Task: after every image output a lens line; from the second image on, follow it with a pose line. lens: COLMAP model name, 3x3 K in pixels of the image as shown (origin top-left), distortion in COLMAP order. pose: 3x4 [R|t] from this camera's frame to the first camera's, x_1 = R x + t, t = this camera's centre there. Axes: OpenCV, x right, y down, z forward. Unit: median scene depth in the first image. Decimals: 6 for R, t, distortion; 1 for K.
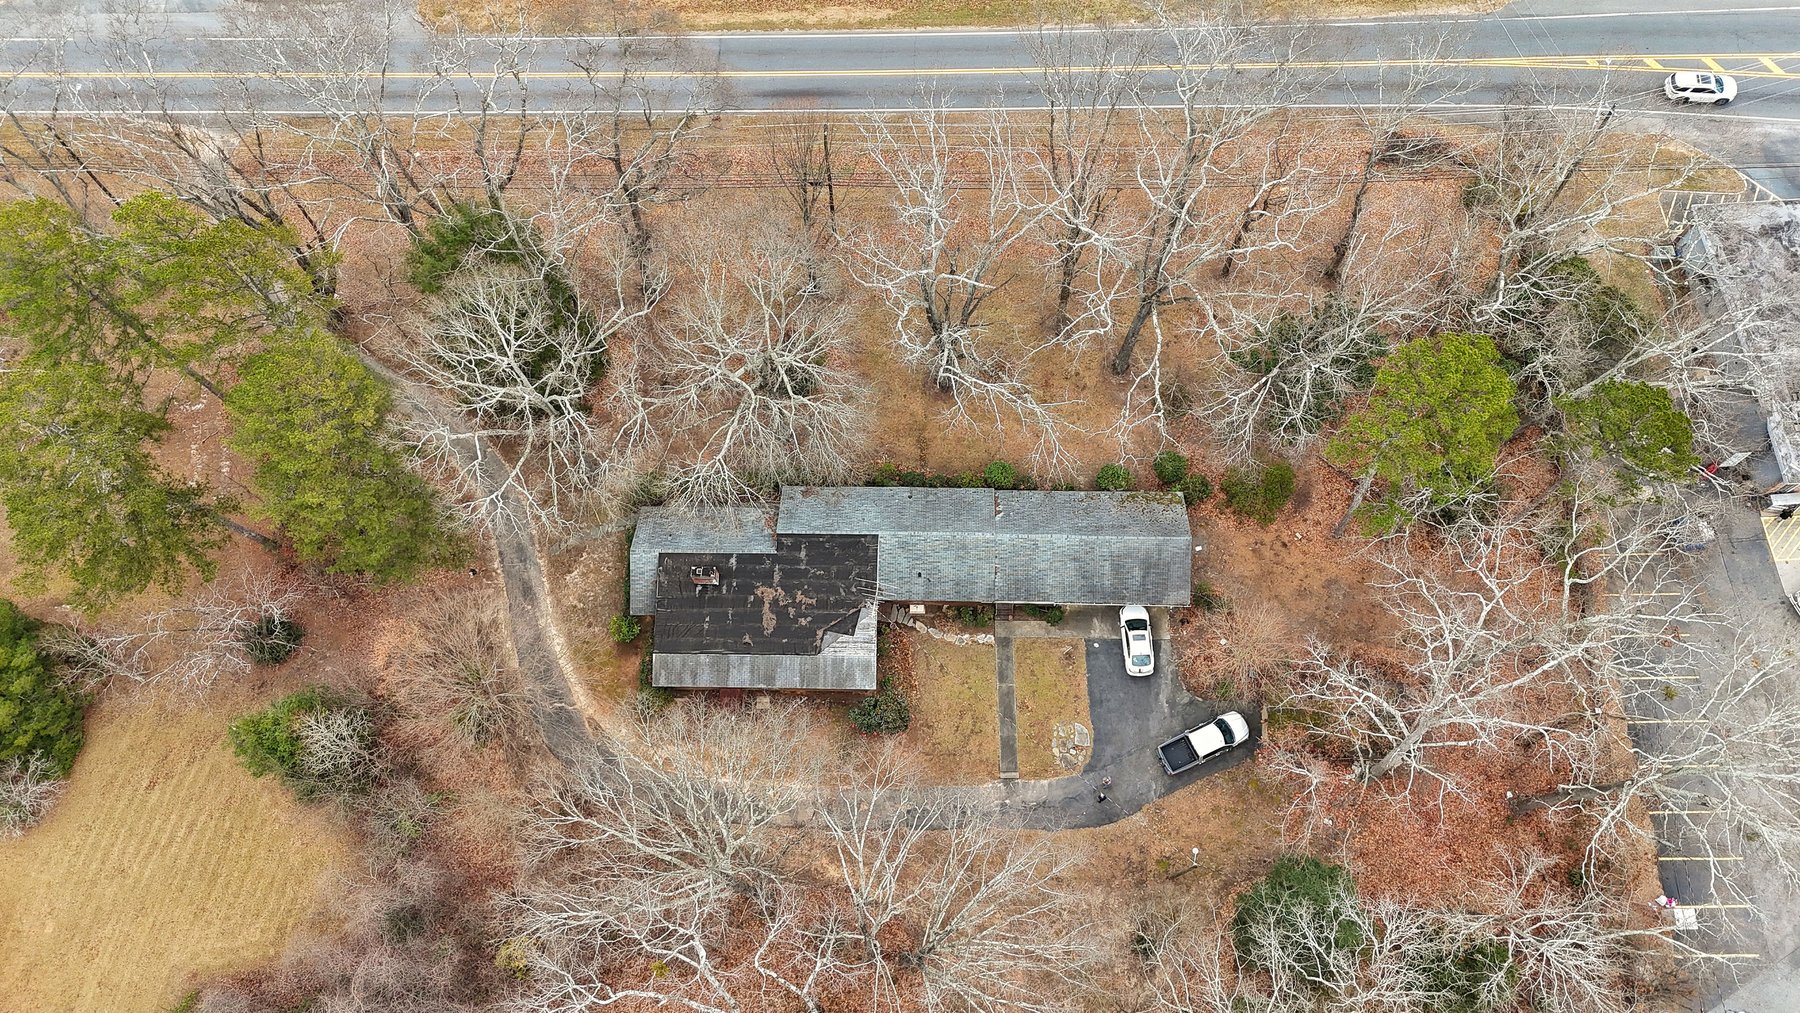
lens RADIAL K [[1311.0, 0, 894.4], [0, 1311.0, 490.8], [0, 0, 1]] dist [0.077045, -0.071868]
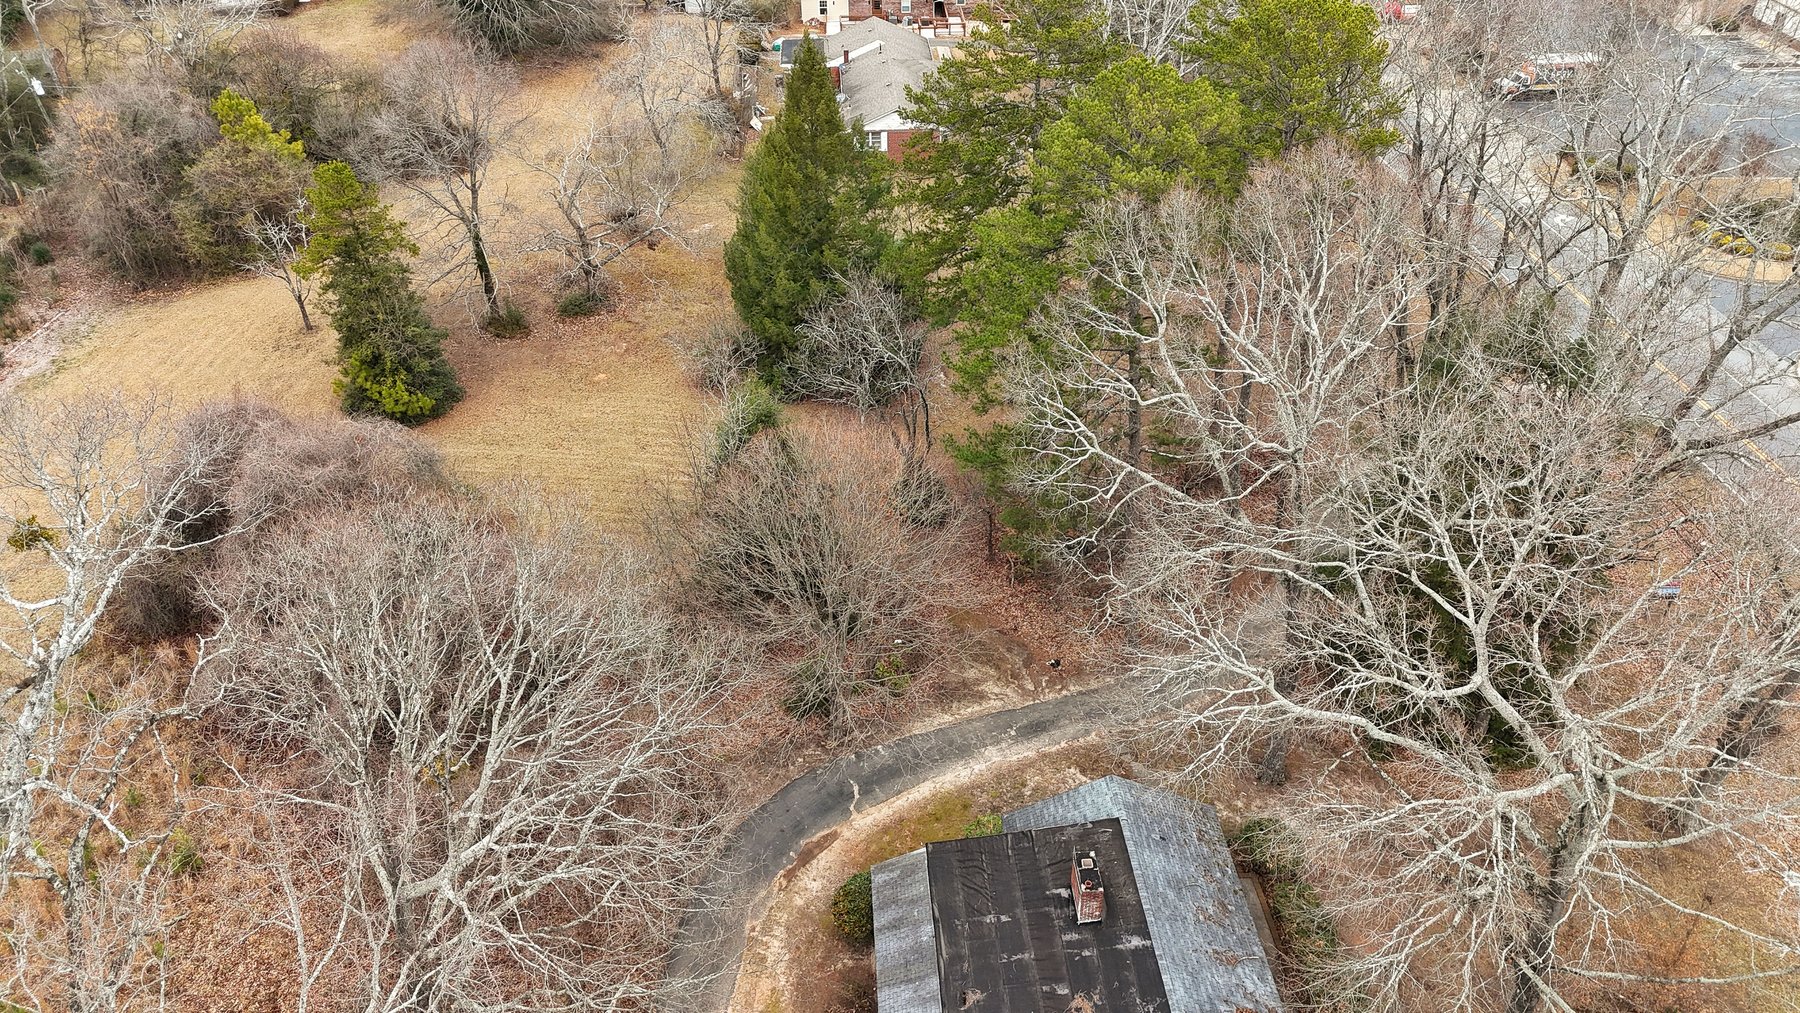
lens RADIAL K [[1311.0, 0, 888.4], [0, 1311.0, 493.0], [0, 0, 1]] dist [0.077045, -0.071868]
pose [[0.085775, 0.597449, -0.797306, 0.151974], [-0.917800, 0.358763, 0.170095, -0.004214], [0.387668, 0.717178, 0.579111, 0.573725]]
